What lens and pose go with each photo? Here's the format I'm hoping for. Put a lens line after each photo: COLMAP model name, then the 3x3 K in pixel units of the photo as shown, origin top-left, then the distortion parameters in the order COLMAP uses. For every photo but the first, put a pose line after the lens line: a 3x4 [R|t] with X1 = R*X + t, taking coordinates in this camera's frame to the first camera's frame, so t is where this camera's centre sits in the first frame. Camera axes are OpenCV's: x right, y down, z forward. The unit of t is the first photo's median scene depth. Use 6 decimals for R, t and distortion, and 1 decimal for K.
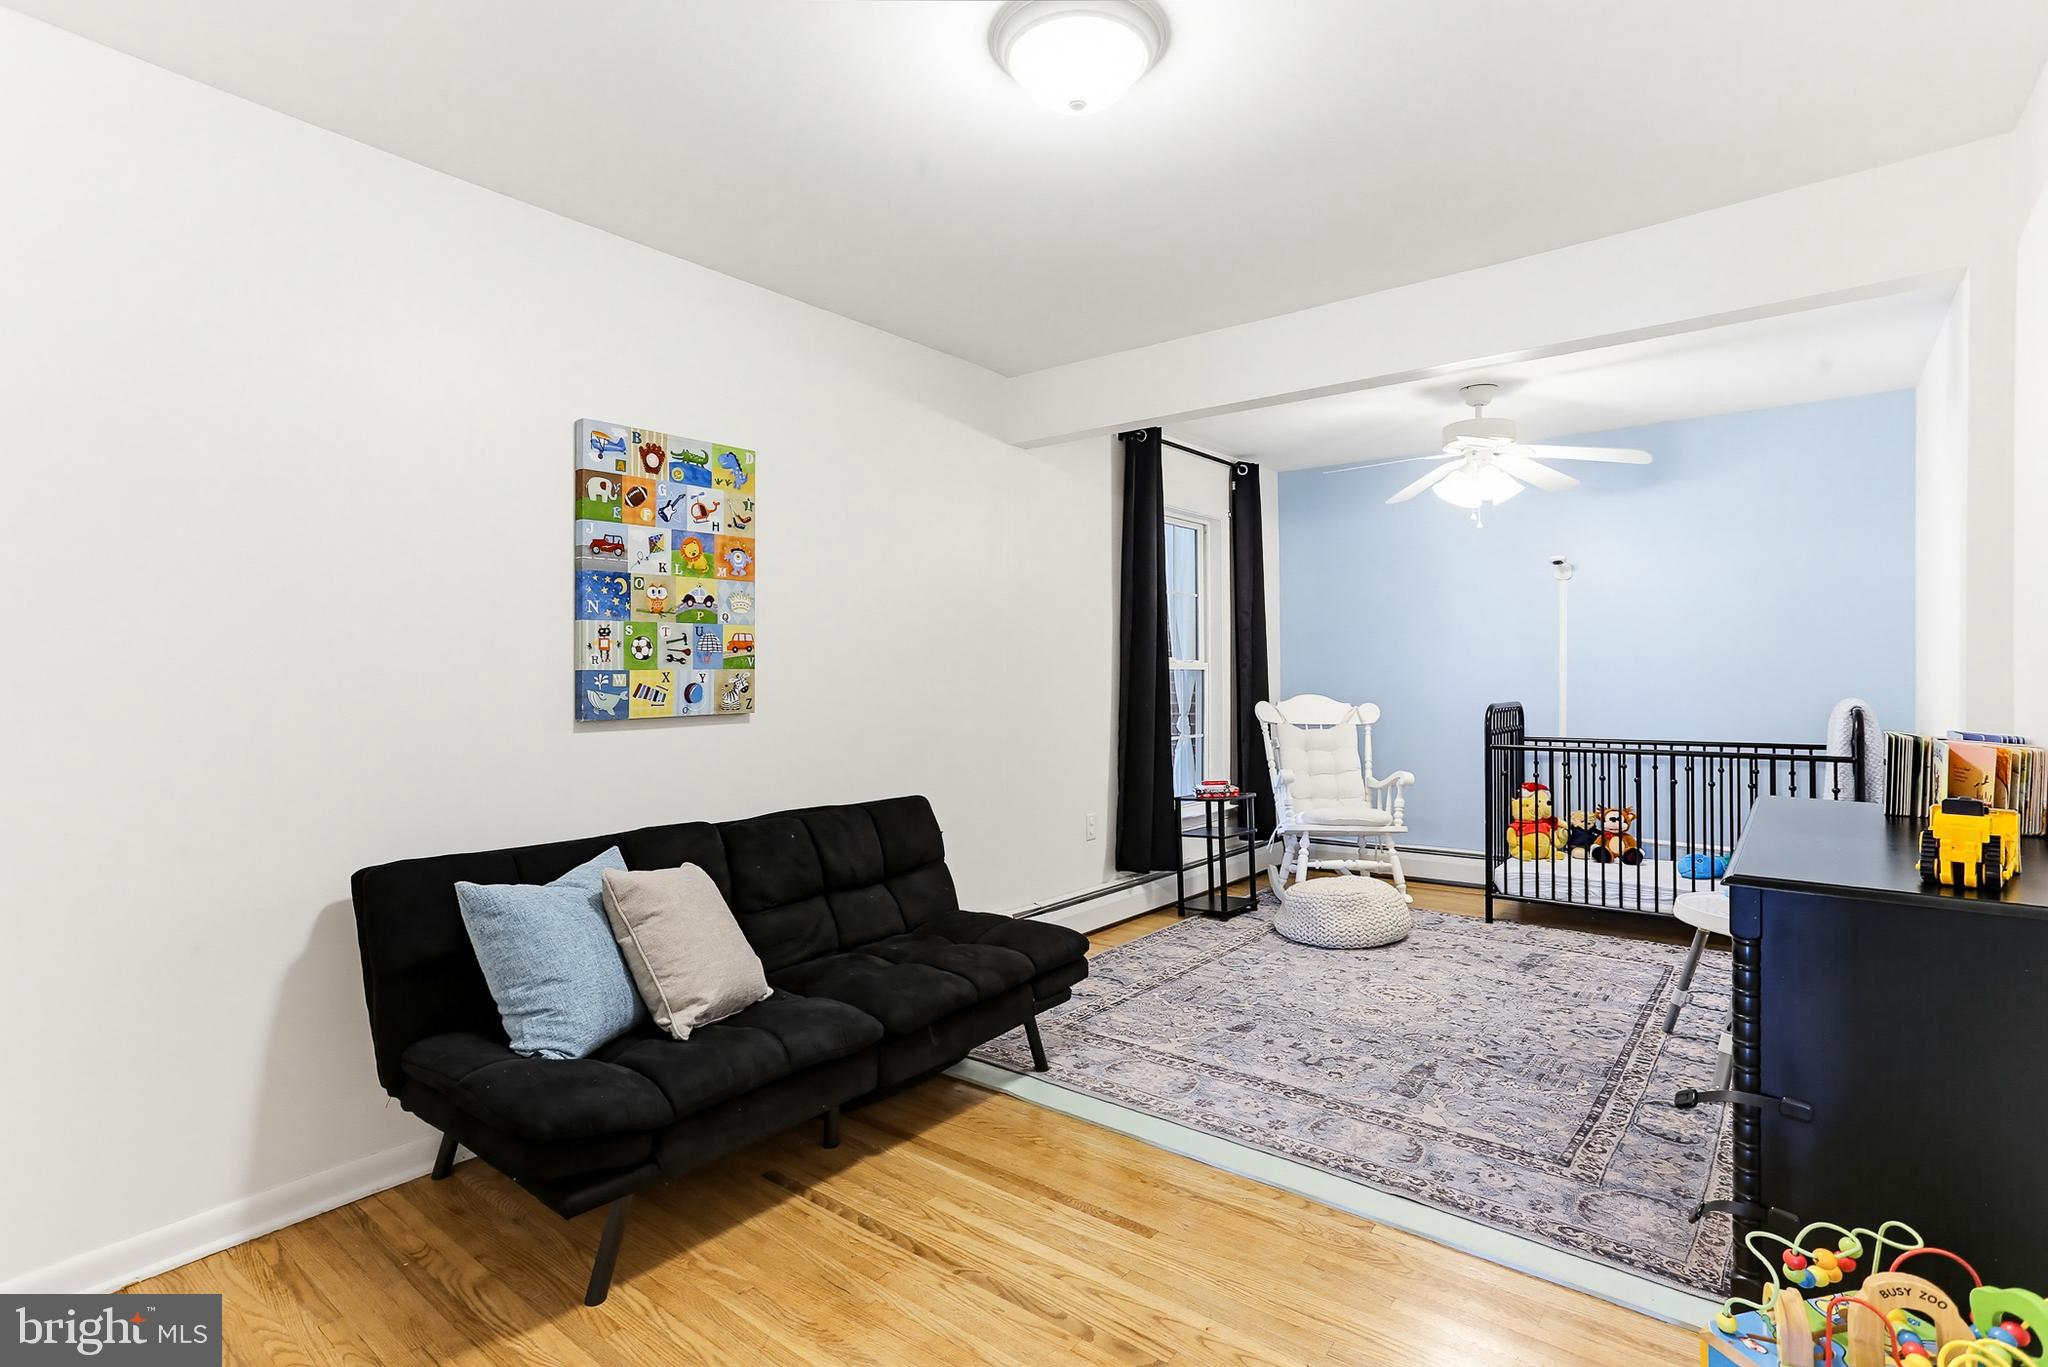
lens RADIAL K [[990.3, 0, 1024.0], [0, 990.3, 683.5], [0, 0, 1]] dist [-0.017997, 0.001031]
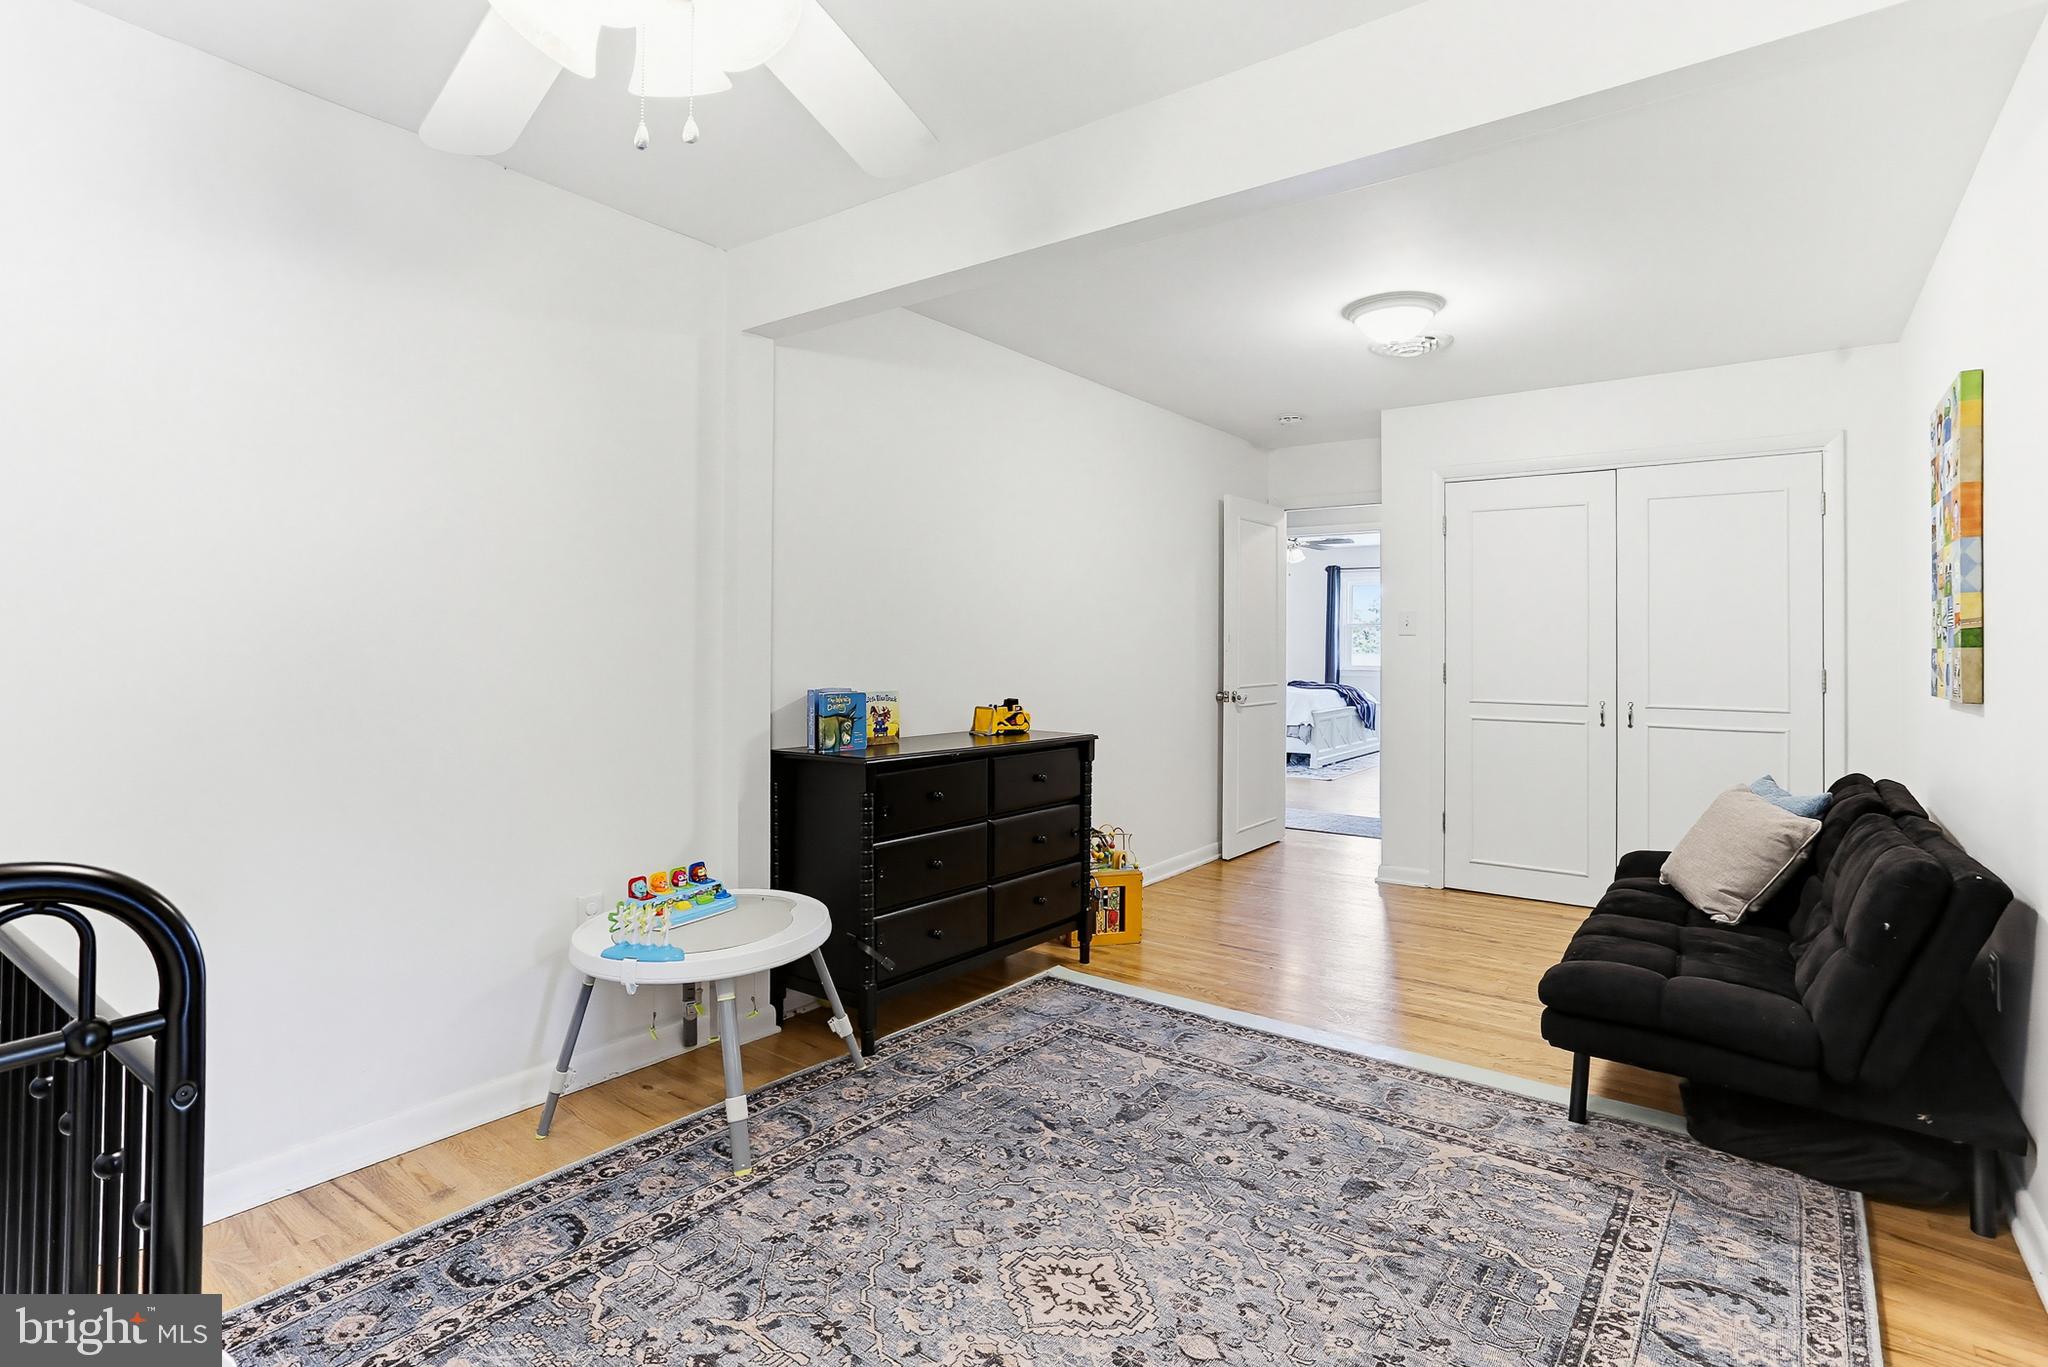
lens RADIAL K [[990.3, 0, 1024.0], [0, 990.3, 683.5], [0, 0, 1]] dist [-0.017997, 0.001031]
pose [[-0.999756, -0.000593, -0.022101, 0.512900], [-0.001577, 0.999007, 0.044521, -0.019672], [0.022052, 0.044545, -0.998764, 1.821437]]
